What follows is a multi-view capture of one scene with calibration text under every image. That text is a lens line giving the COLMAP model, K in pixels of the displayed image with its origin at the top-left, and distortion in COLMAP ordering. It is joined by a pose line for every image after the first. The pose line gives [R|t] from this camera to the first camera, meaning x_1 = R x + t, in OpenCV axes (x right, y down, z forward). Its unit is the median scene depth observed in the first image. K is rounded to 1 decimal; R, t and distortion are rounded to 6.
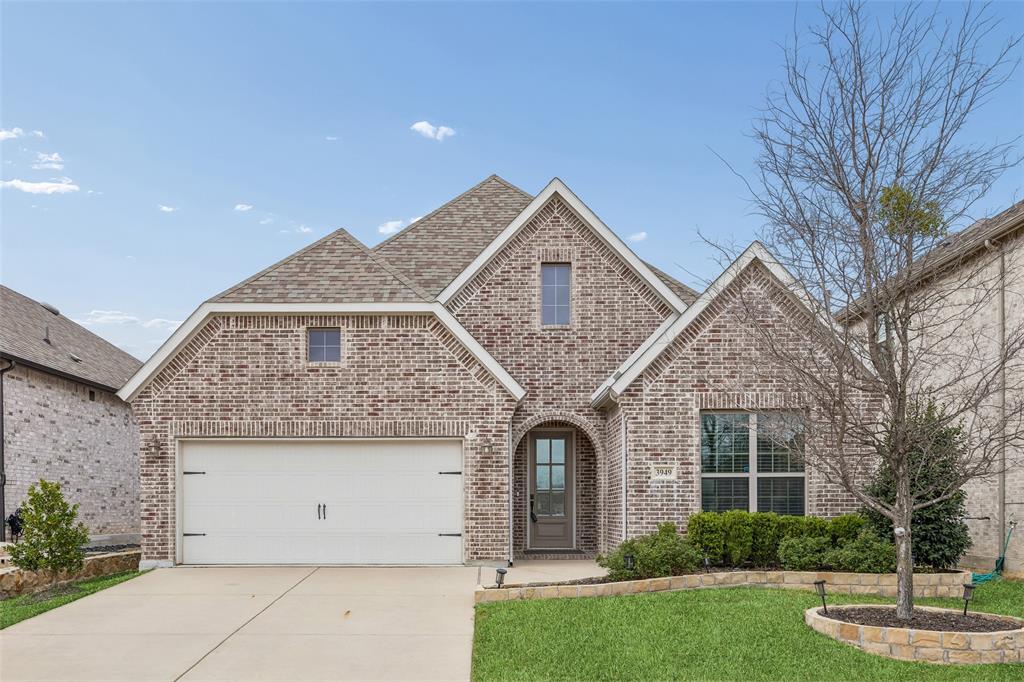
lens RADIAL K [[800.6, 0, 511.8], [0, 800.6, 383.5], [0, 0, 1]] dist [-0.006792, -0.001230]
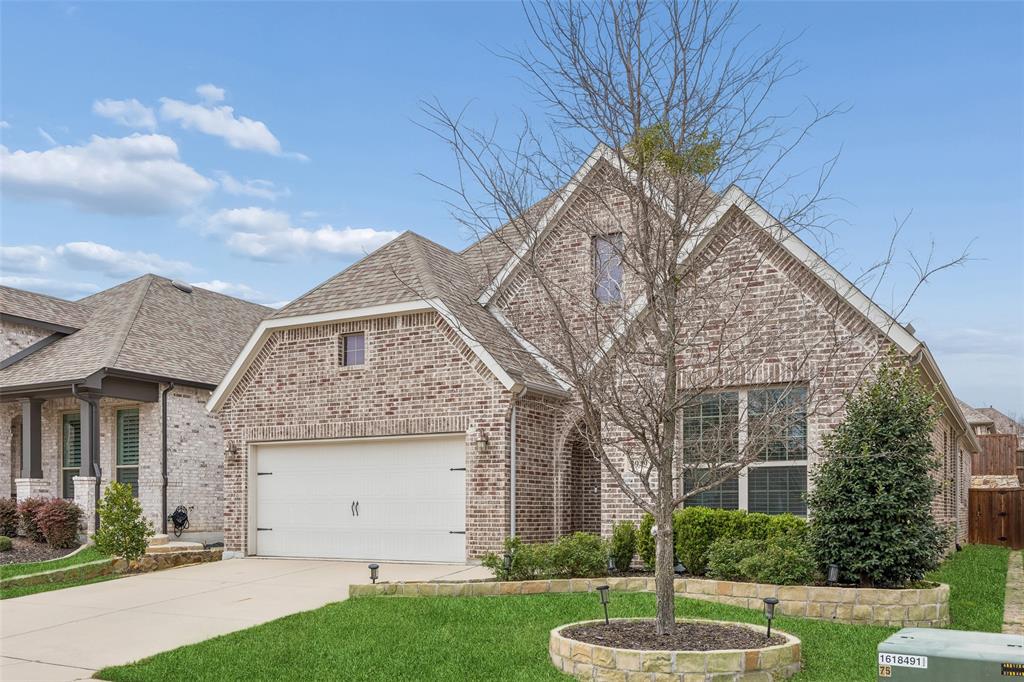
lens RADIAL K [[909.5, 0, 512.1], [0, 909.5, 340.4], [0, 0, 1]] dist [-0.013743, -0.001319]
pose [[0.877688, -0.086709, -0.471323, 0.519966], [0.073567, 0.996216, -0.046279, 0.010794], [0.473552, 0.005945, 0.880746, 0.048036]]
